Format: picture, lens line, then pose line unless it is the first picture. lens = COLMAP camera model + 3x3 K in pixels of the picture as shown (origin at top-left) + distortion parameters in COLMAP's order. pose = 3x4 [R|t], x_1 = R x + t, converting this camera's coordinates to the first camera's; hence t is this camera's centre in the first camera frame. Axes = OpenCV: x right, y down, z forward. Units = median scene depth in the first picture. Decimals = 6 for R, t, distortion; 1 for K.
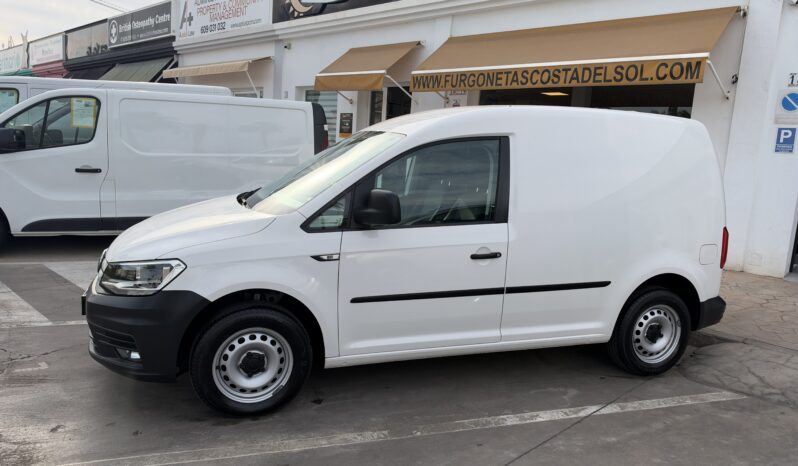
lens RADIAL K [[593.1, 0, 397.9], [0, 593.1, 233.1], [0, 0, 1]] dist [0.013960, -0.013080]
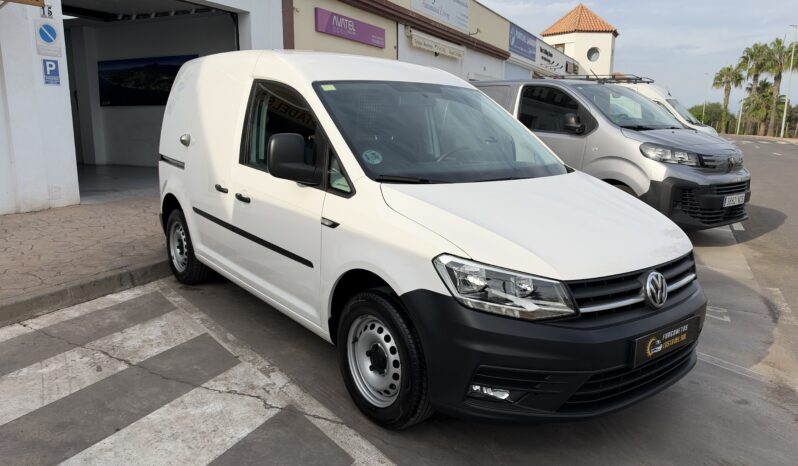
lens RADIAL K [[593.1, 0, 401.5], [0, 593.1, 230.8], [0, 0, 1]] dist [0.013960, -0.013080]
pose [[-0.400273, -0.271998, 0.875099, -0.534723], [0.067716, 0.943546, 0.324246, -0.184559], [-0.913891, 0.189045, -0.359258, 0.848034]]
